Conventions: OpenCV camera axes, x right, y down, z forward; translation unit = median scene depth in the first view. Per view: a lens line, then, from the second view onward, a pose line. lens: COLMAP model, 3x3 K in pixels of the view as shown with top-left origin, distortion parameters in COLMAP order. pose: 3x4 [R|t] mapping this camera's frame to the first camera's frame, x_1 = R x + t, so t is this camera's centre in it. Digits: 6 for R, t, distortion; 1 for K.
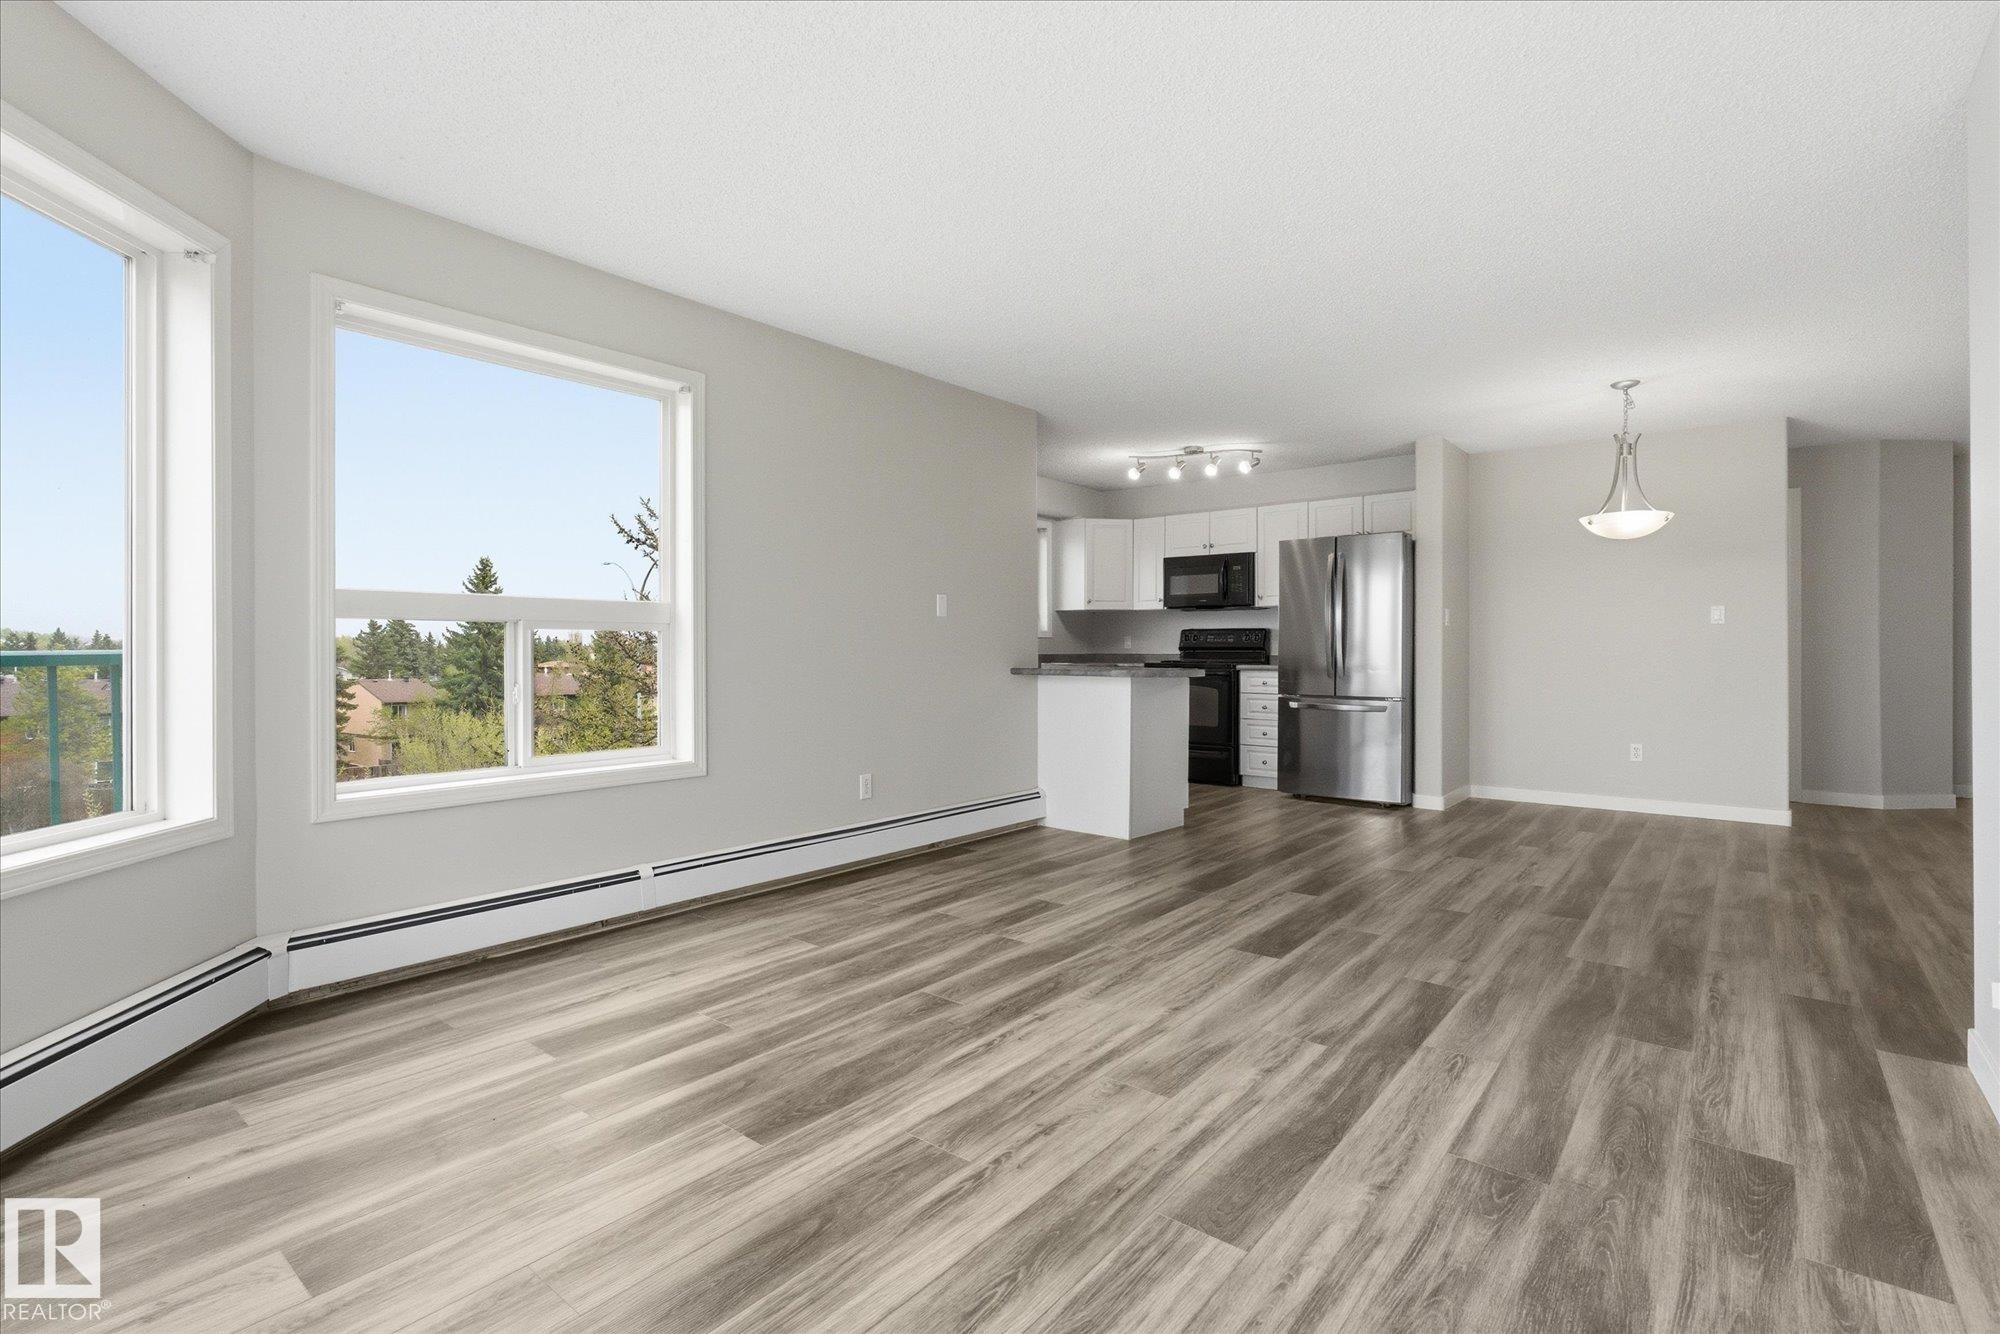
lens RADIAL K [[905.8, 0, 995.3], [0, 905.8, 653.9], [0, 0, 1]] dist [-0.003397, -0.000055]
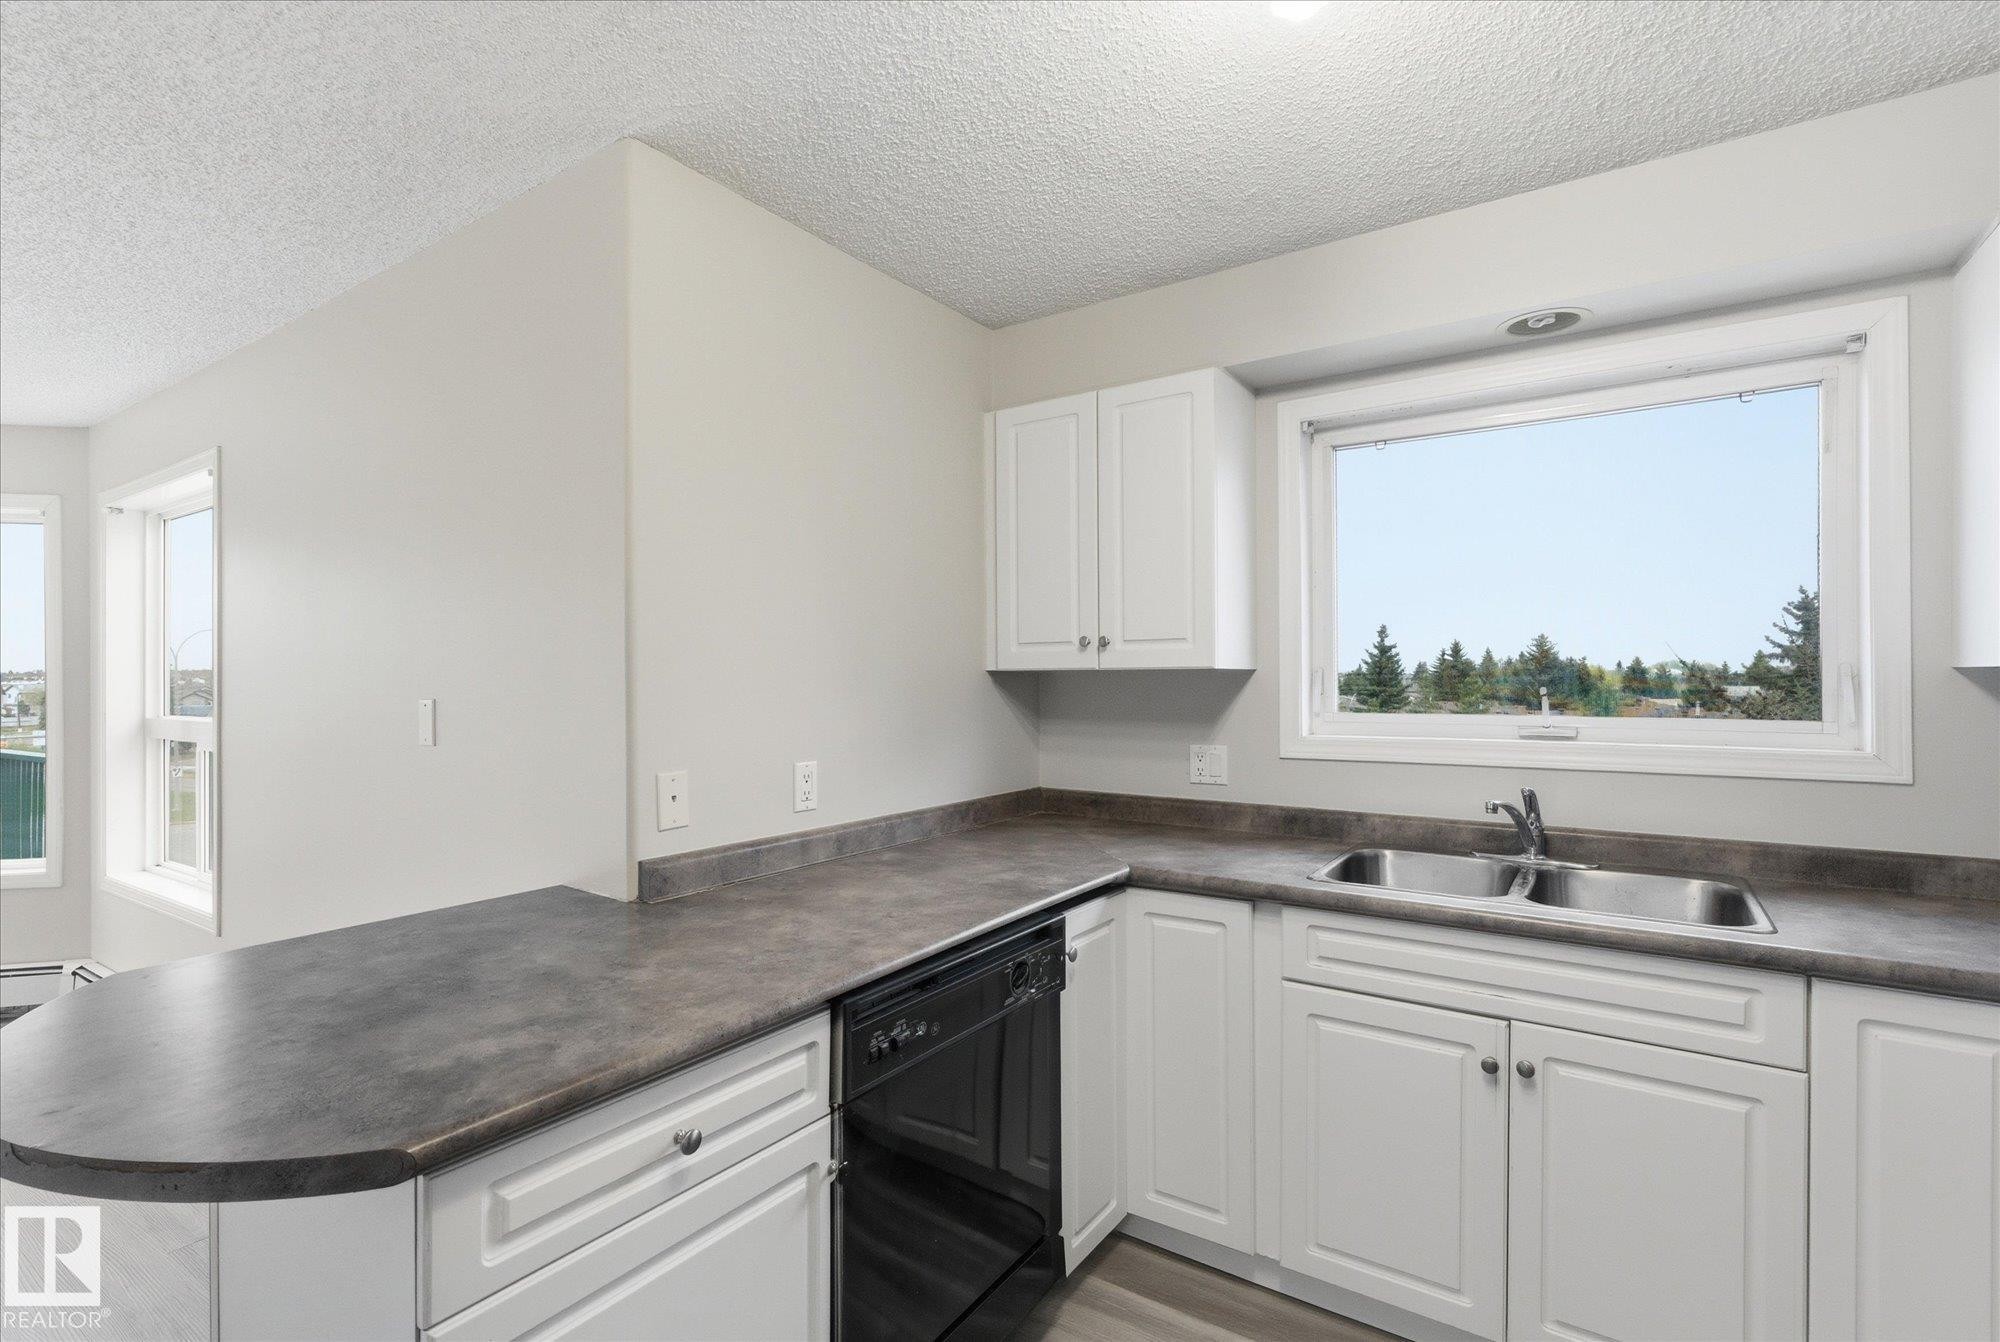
lens RADIAL K [[928.2, 0, 1005.0], [0, 928.2, 678.7], [0, 0, 1]] dist [-0.009837, 0.000260]
pose [[0.118159, -0.004894, -0.992983, 0.339129], [-0.003362, 0.999980, -0.005329, -0.054297], [0.992989, 0.003968, 0.118140, 0.928324]]
